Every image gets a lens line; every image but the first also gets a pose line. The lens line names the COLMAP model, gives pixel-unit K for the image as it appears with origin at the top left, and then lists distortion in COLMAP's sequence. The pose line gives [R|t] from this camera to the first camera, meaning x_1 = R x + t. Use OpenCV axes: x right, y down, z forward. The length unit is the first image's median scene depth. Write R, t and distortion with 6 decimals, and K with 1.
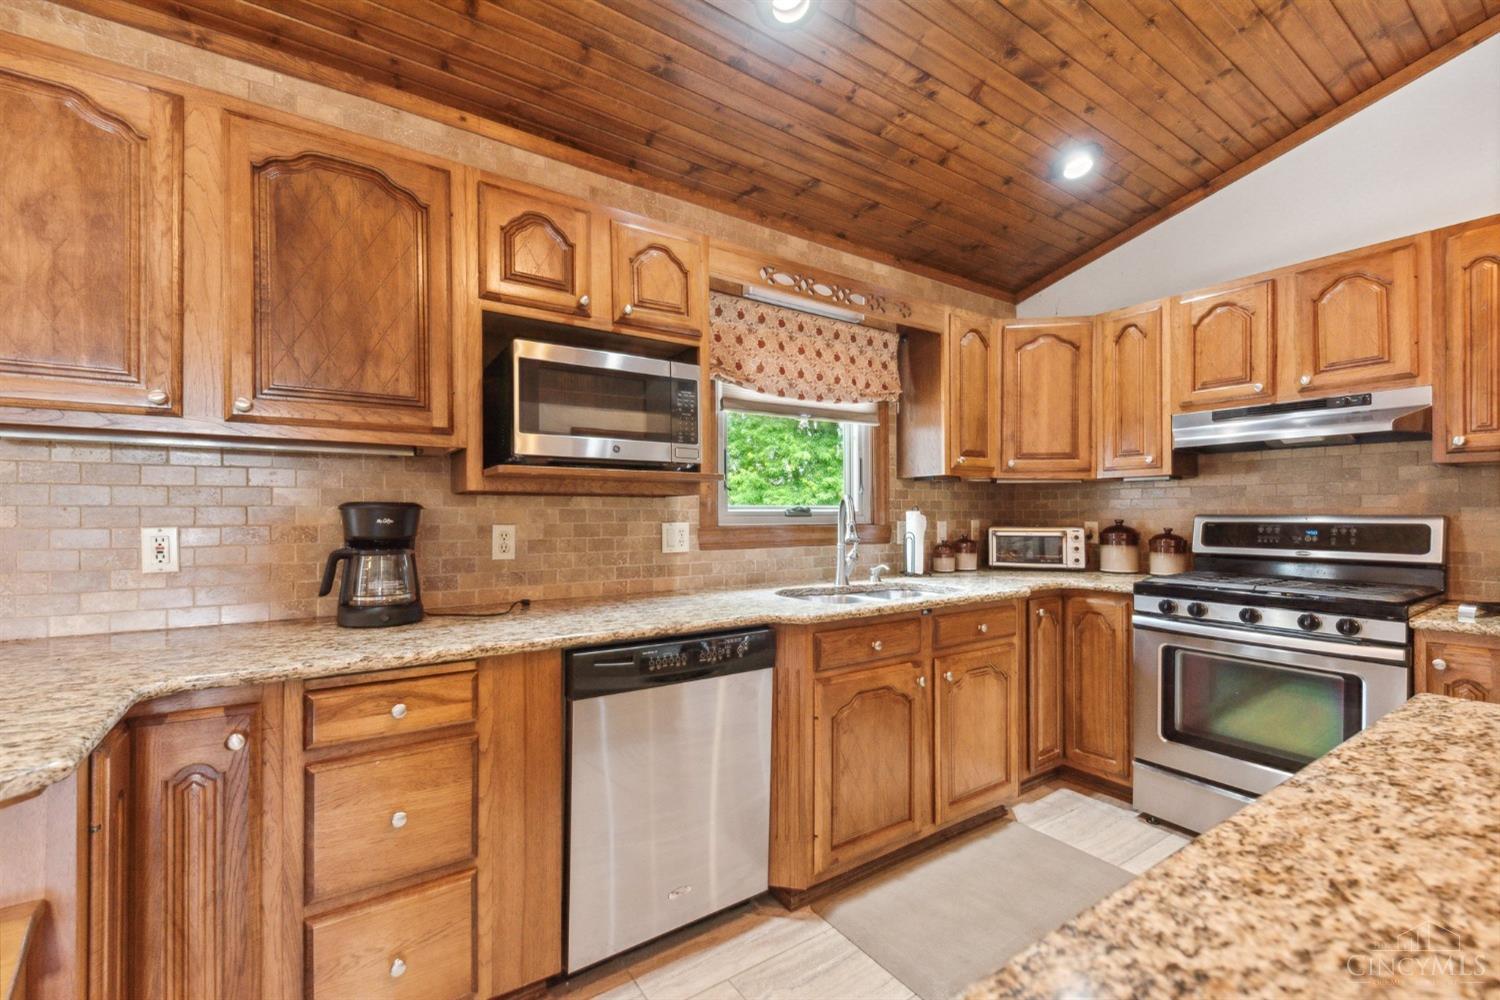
lens RADIAL K [[647.0, 0, 748.5], [0, 647.0, 513.5], [0, 0, 1]] dist [0.001432, 0.000082]
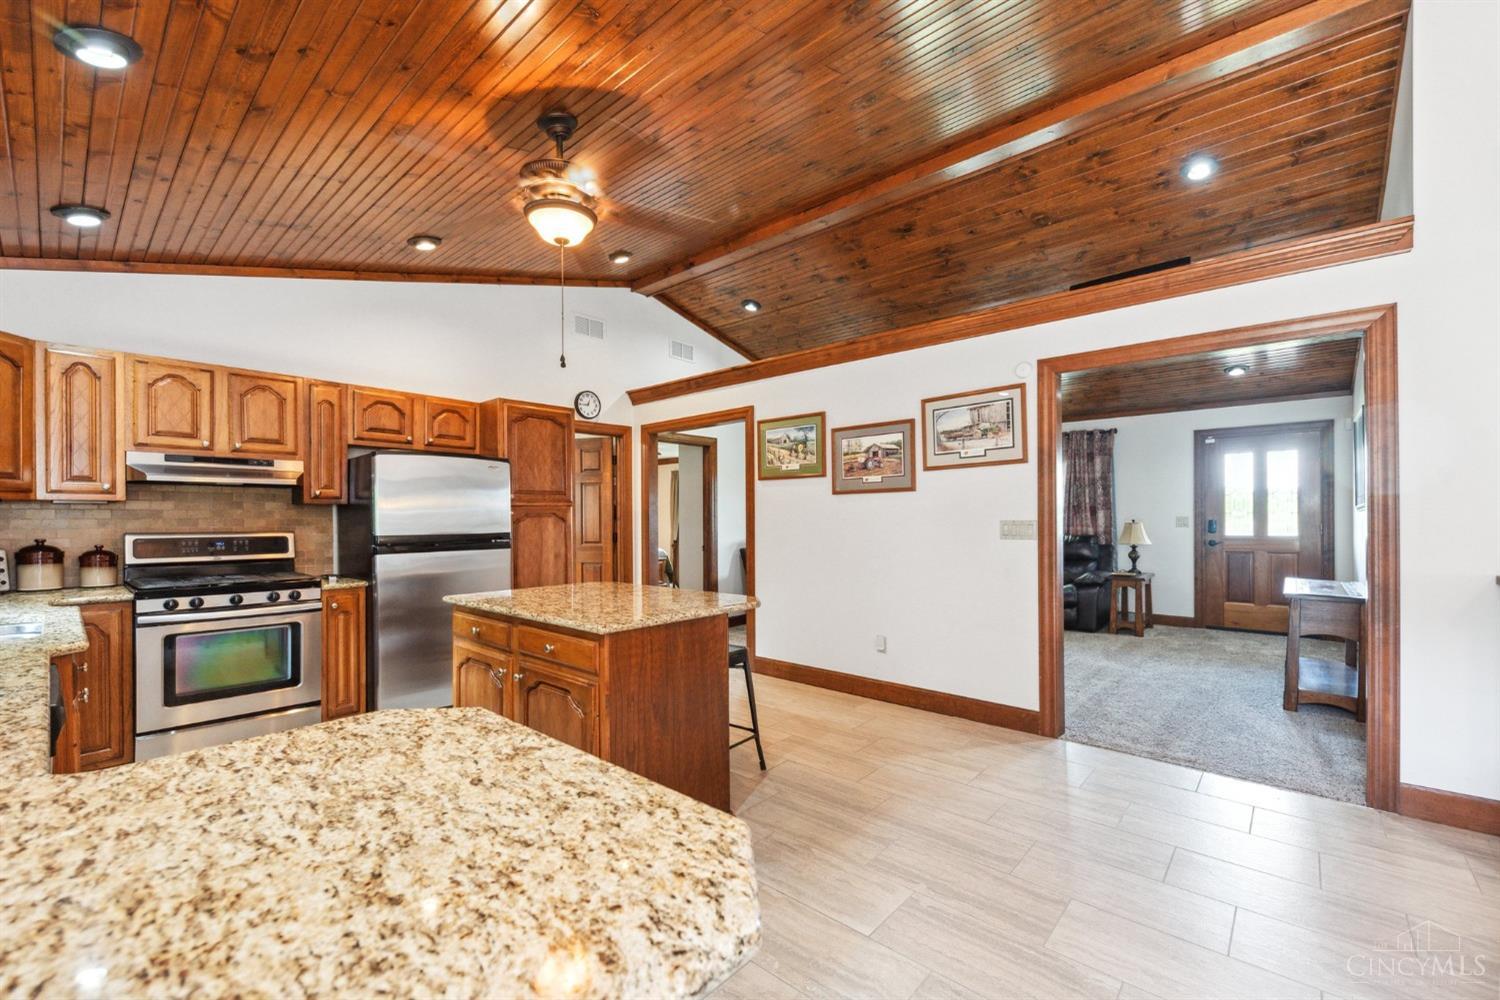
lens RADIAL K [[598.5, 0, 743.4], [0, 598.5, 516.4], [0, 0, 1]] dist [0.000968, 0.000053]
pose [[-0.250892, 0.006519, 0.967993, -0.780296], [0.003130, 0.999978, -0.005923, -0.022129], [-0.968010, 0.001544, -0.250906, 0.180106]]
